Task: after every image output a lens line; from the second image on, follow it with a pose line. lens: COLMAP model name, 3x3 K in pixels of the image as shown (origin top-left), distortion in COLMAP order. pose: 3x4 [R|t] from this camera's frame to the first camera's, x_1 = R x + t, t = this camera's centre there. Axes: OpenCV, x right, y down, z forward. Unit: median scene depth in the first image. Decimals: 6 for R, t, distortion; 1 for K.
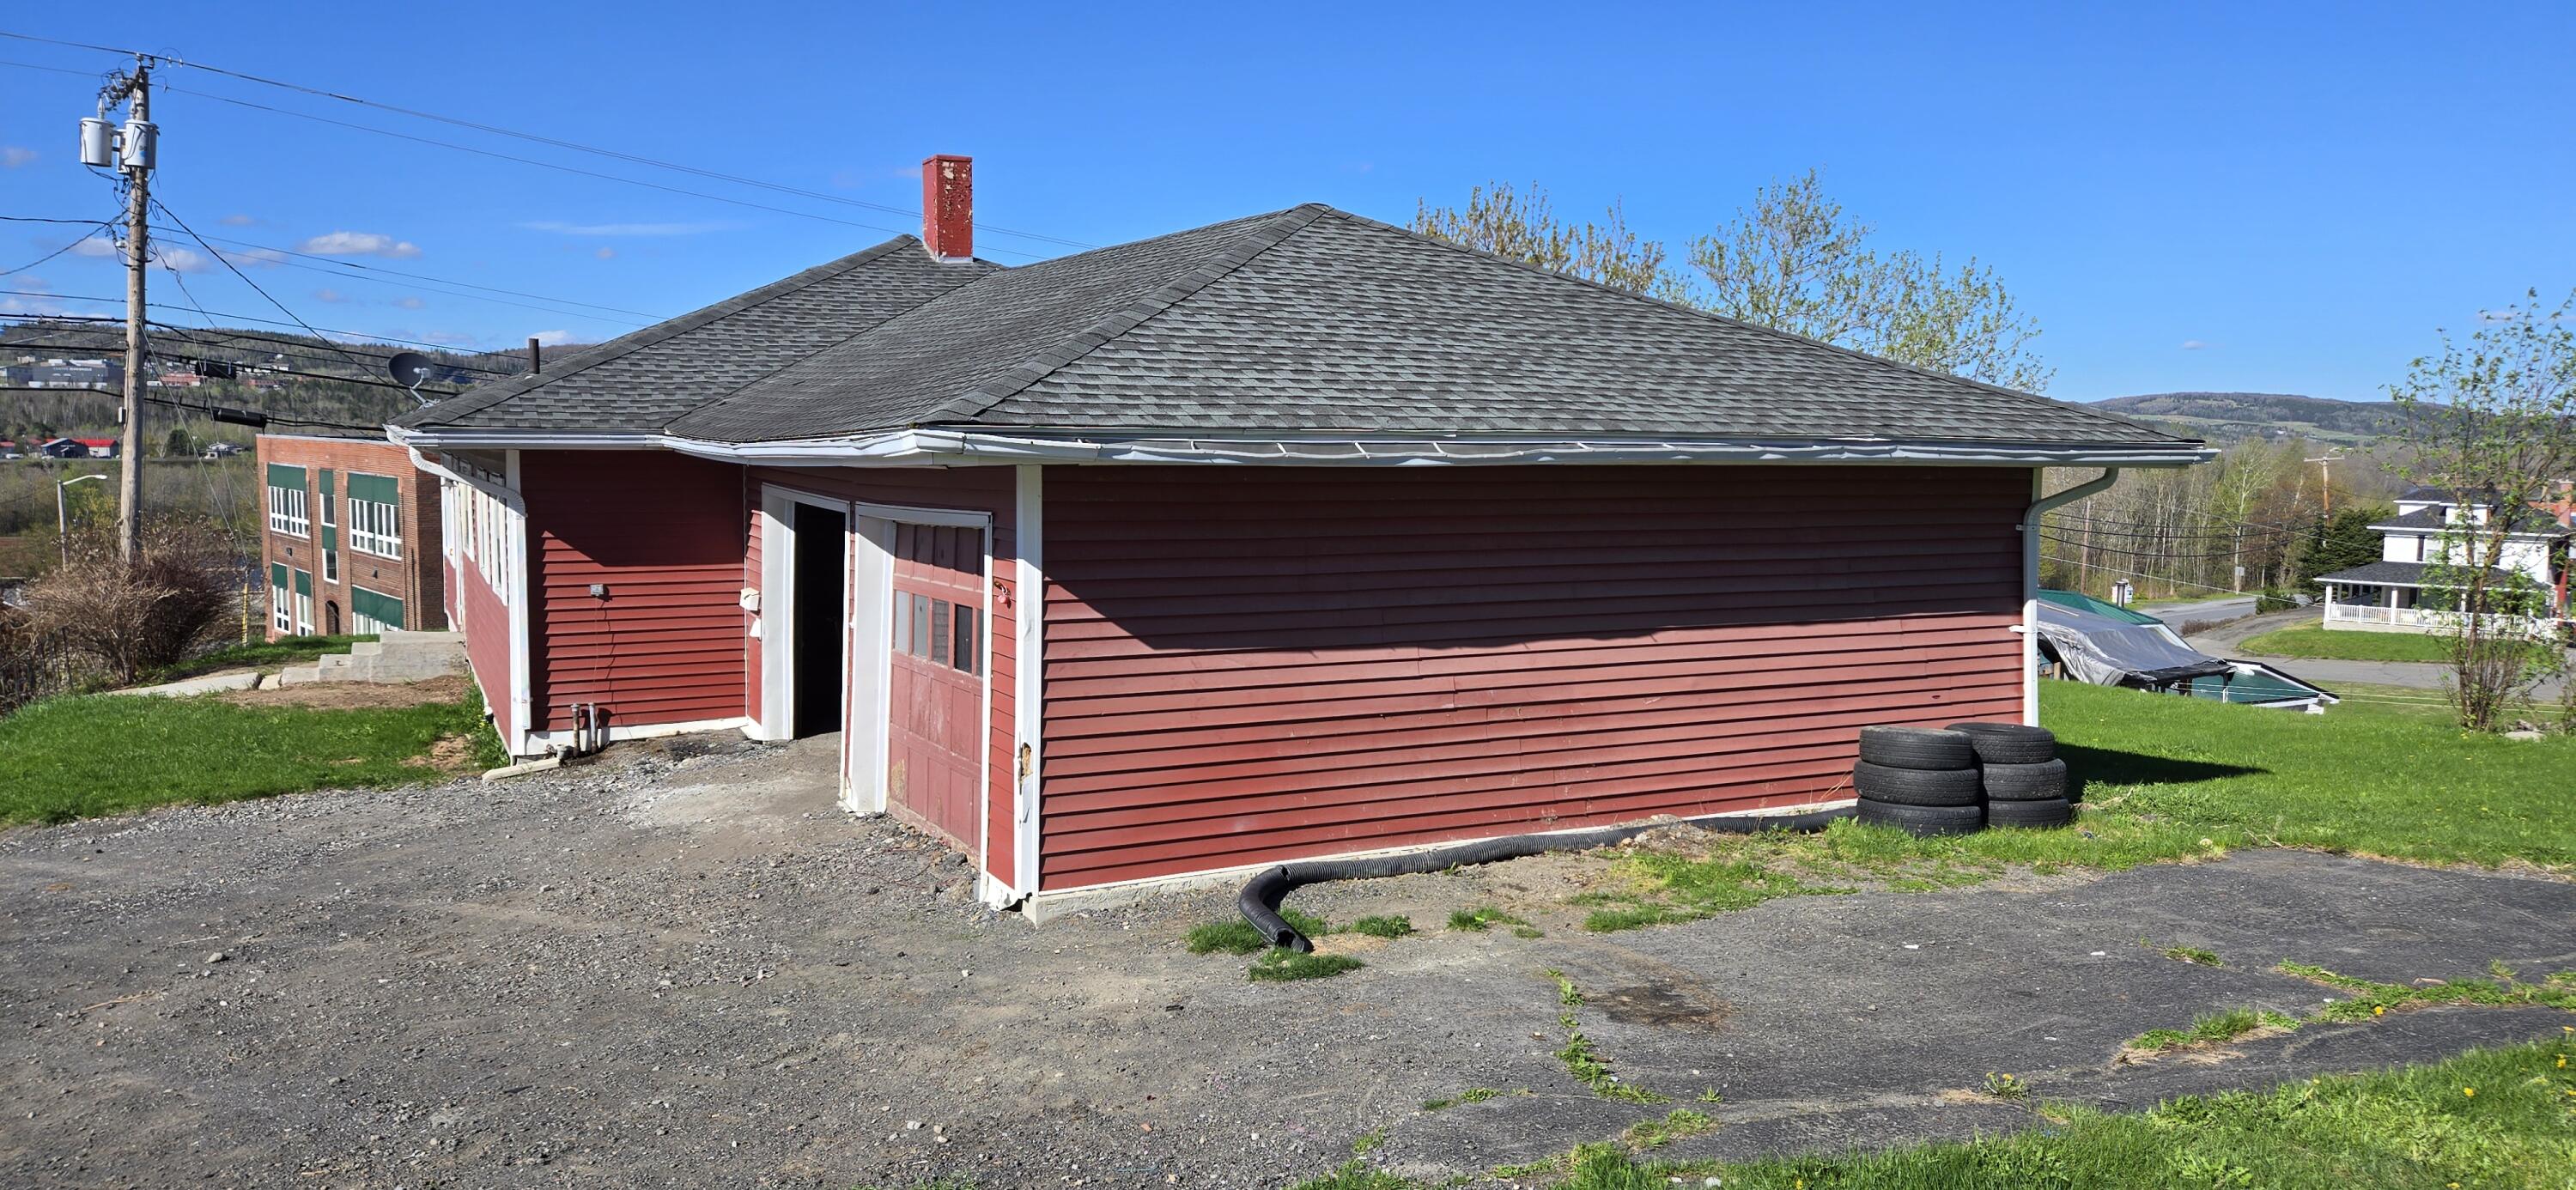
lens RADIAL K [[1727.0, 0, 1288.0], [0, 1727.0, 595.0], [0, 0, 1]] dist [0.043162, -0.000376]
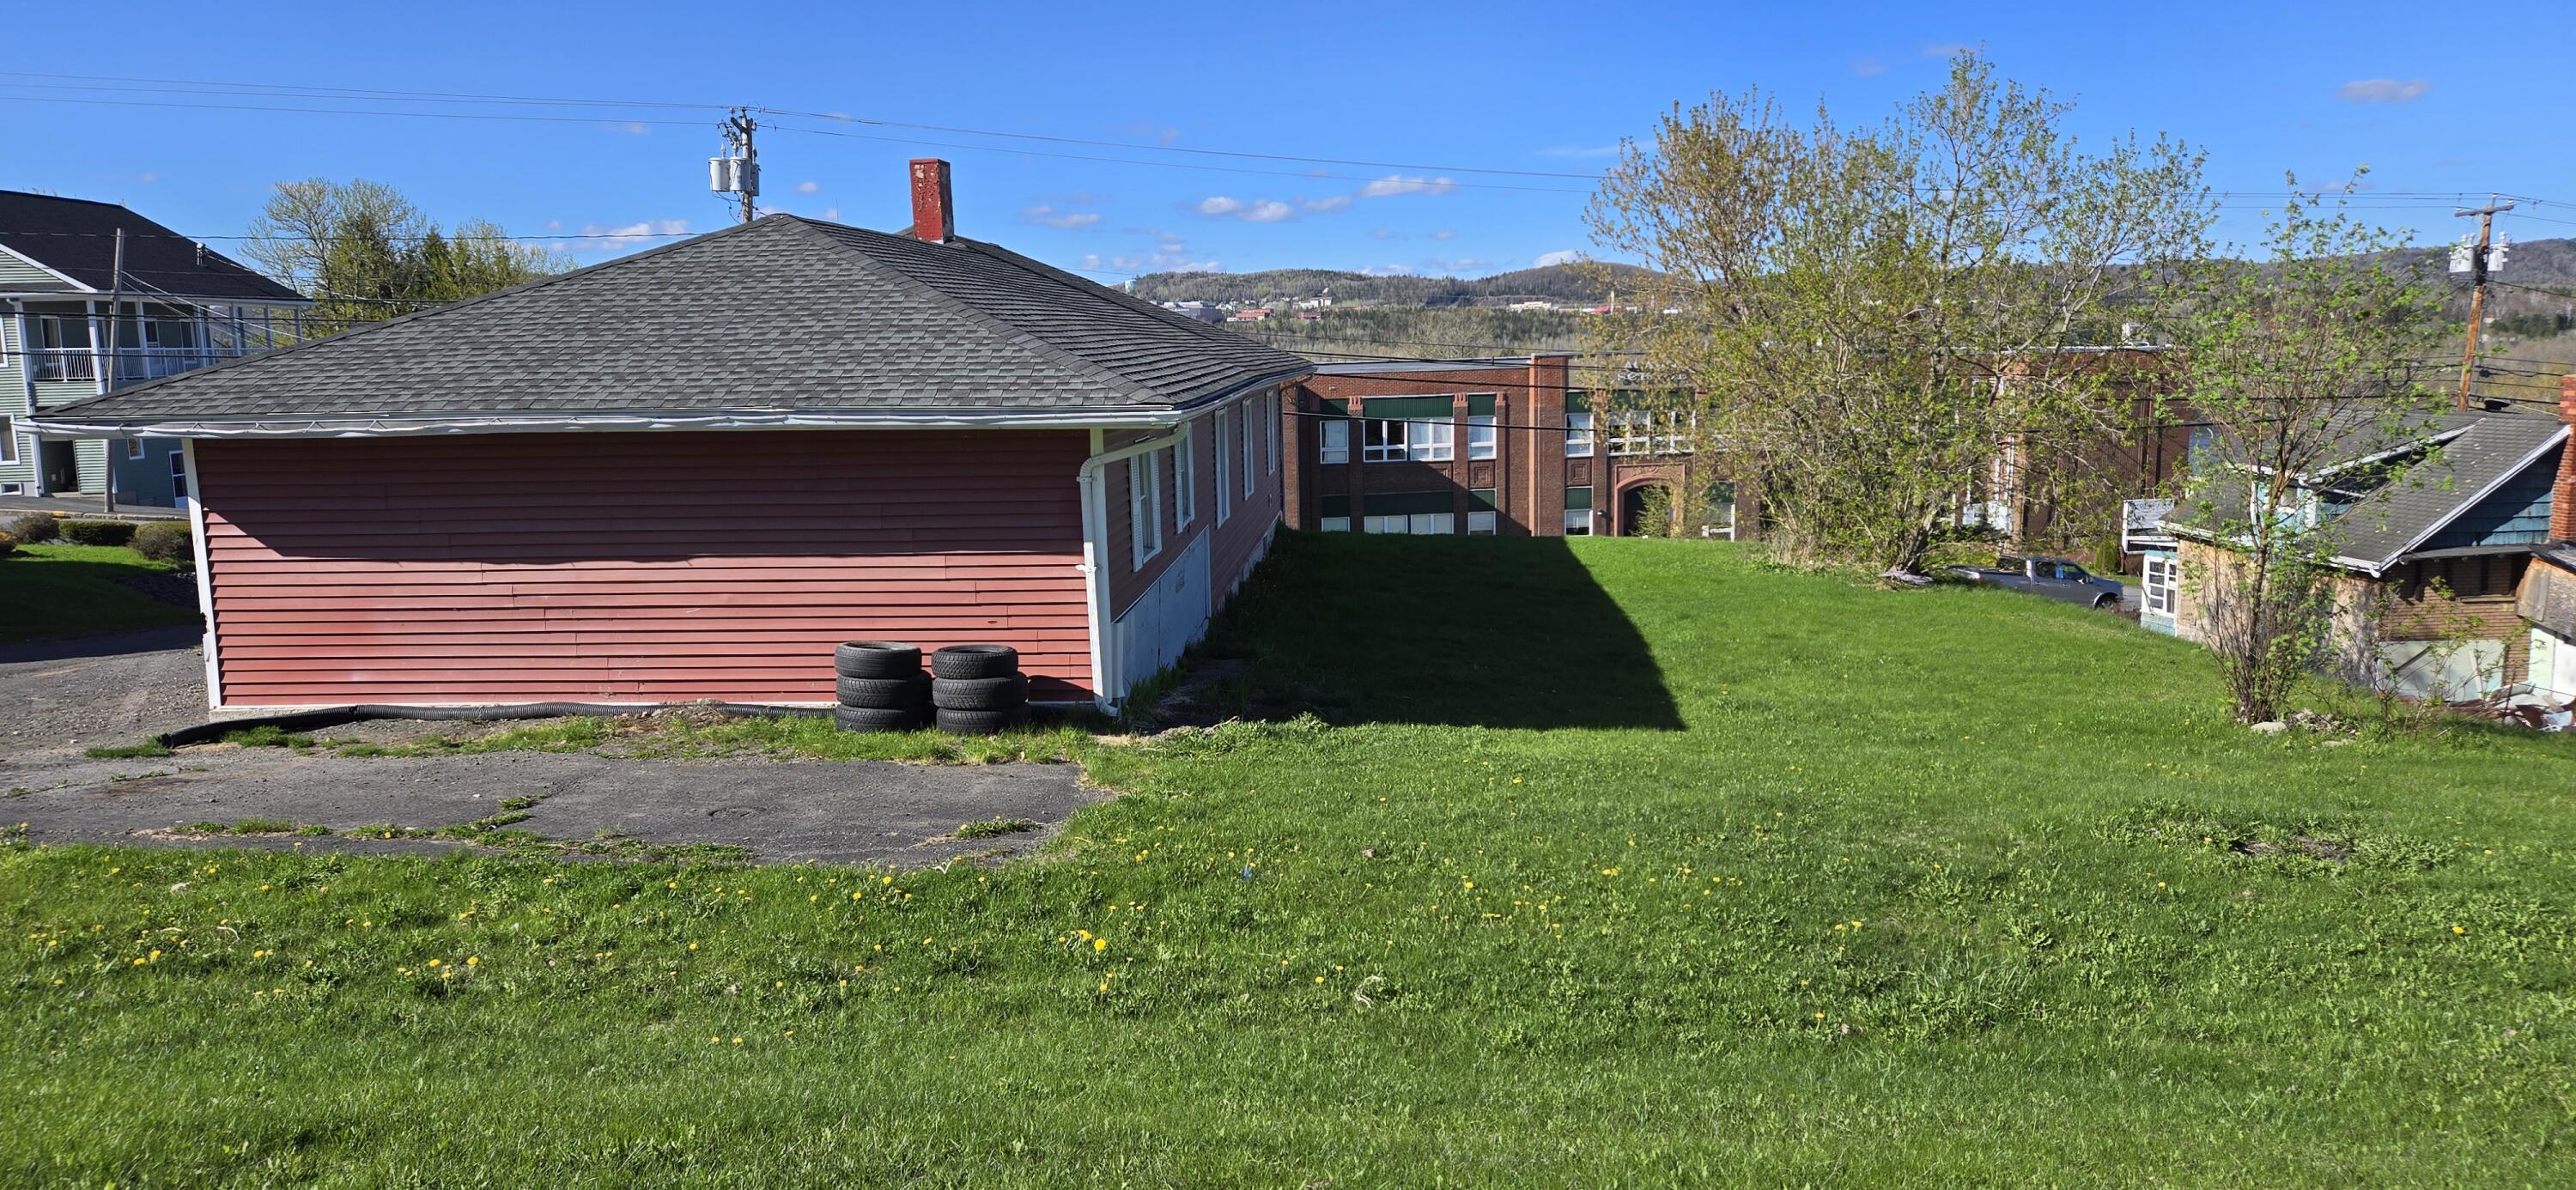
lens RADIAL K [[1727.0, 0, 1288.0], [0, 1727.0, 595.0], [0, 0, 1]] dist [0.043162, -0.000376]
pose [[0.858326, 0.045023, -0.511126, 1.272823], [-0.018505, 0.998211, 0.056852, -0.033528], [0.512771, -0.039339, 0.857624, 0.111609]]
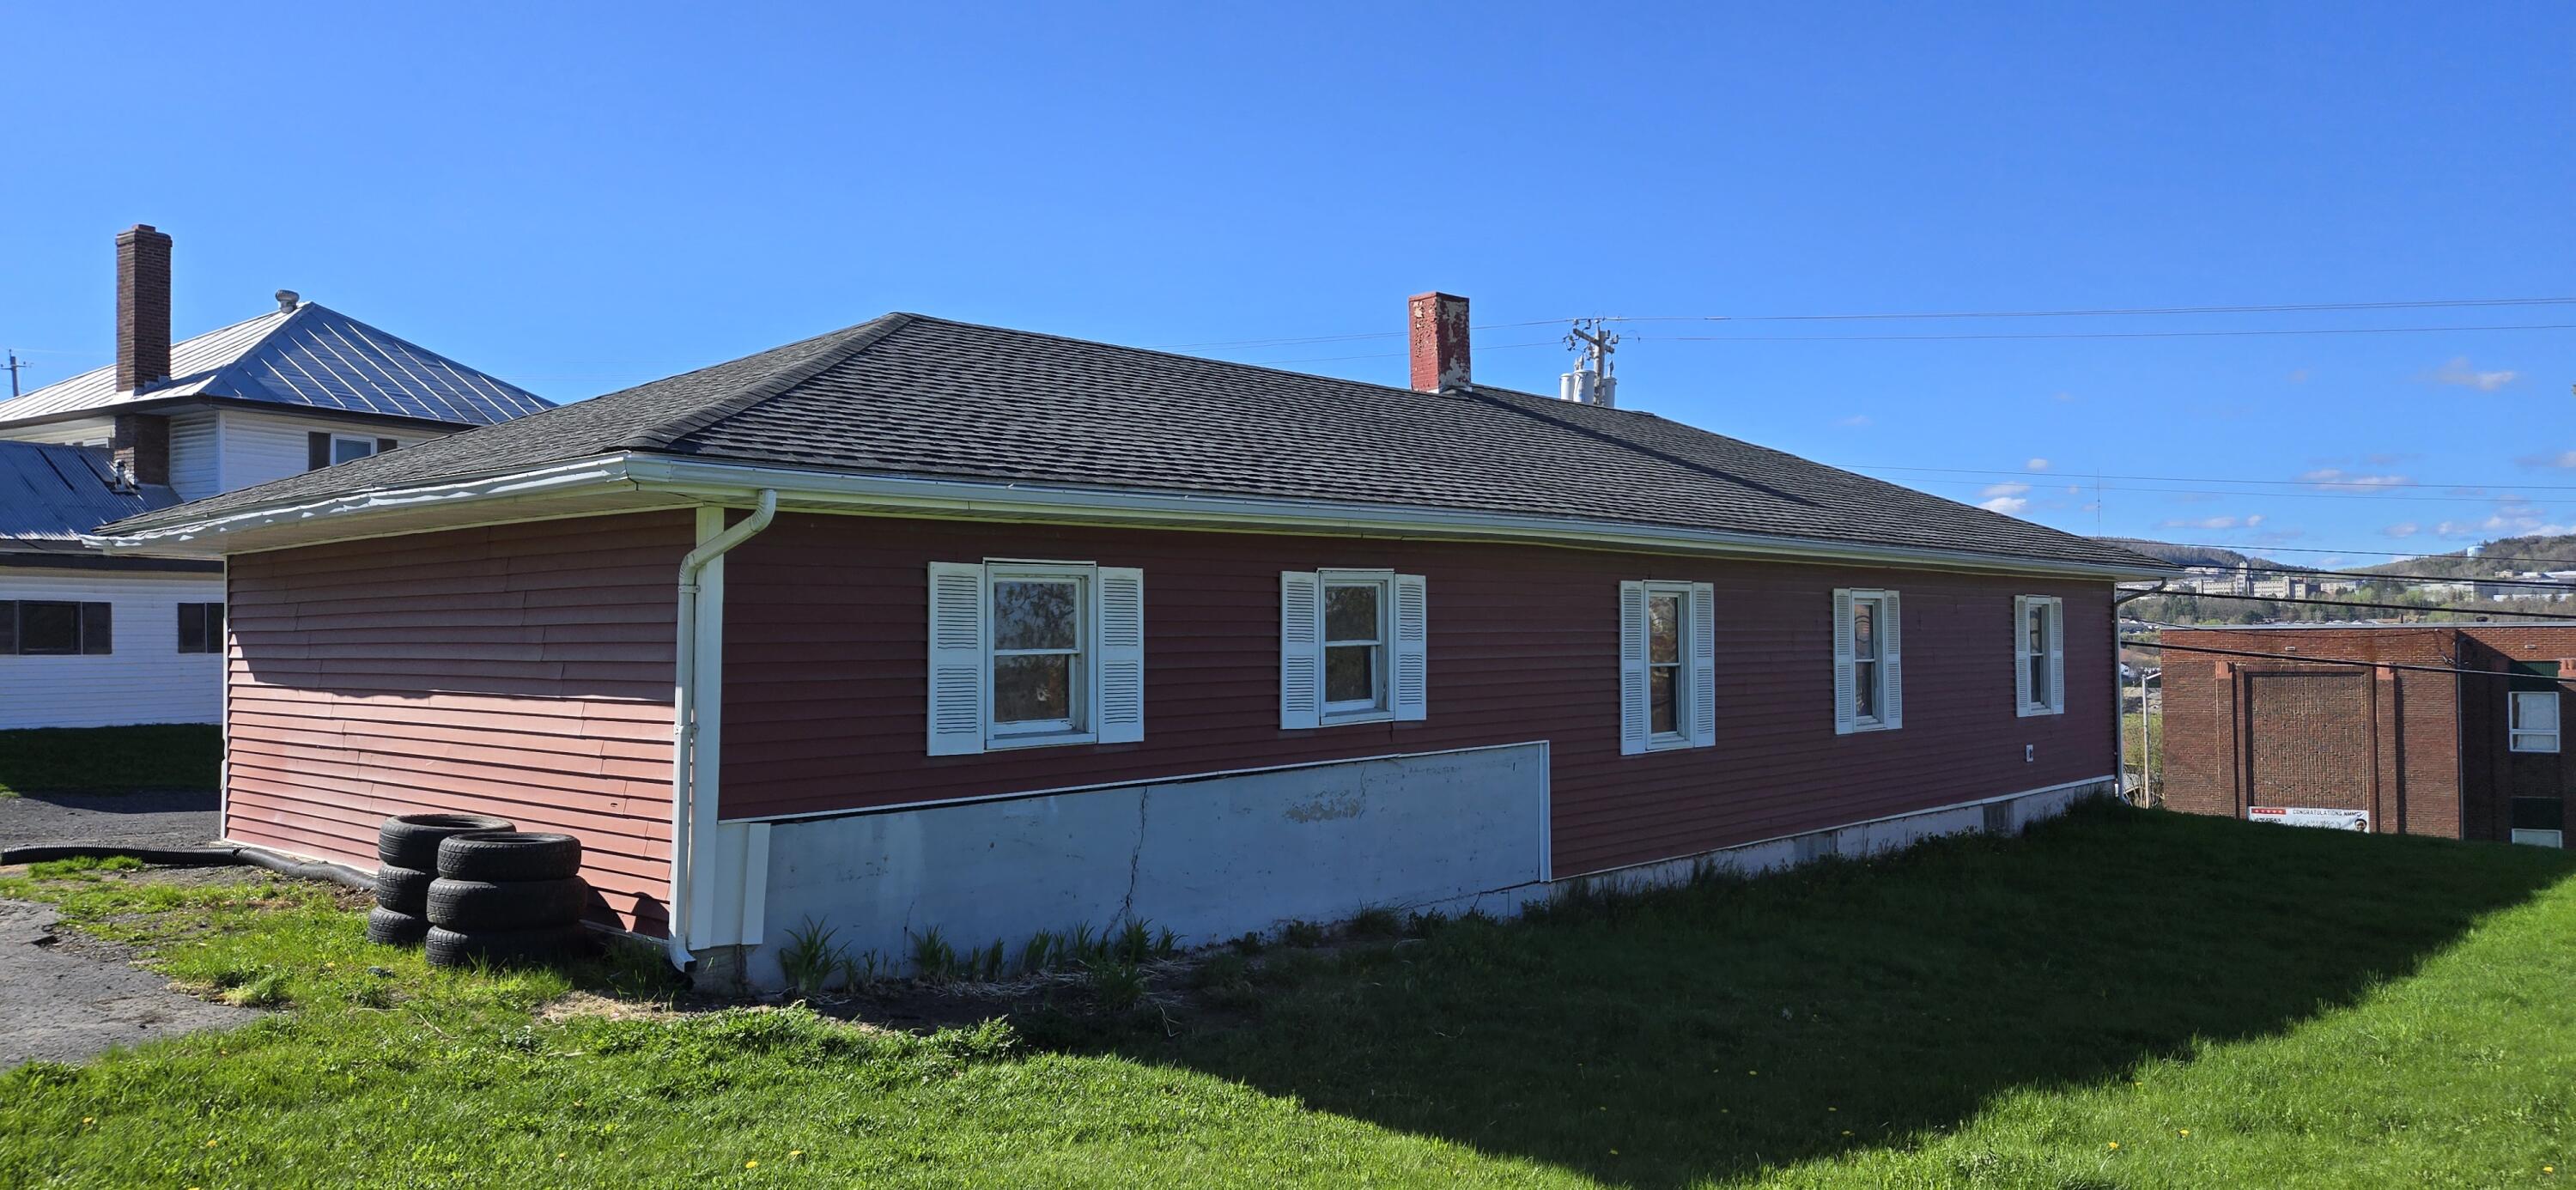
lens RADIAL K [[1727.0, 0, 1288.0], [0, 1727.0, 595.0], [0, 0, 1]] dist [0.043162, -0.000376]
pose [[0.343897, -0.036211, -0.938309, 1.362890], [-0.076748, 0.994829, -0.066521, -0.007770], [0.935866, 0.094890, 0.339340, 1.126142]]
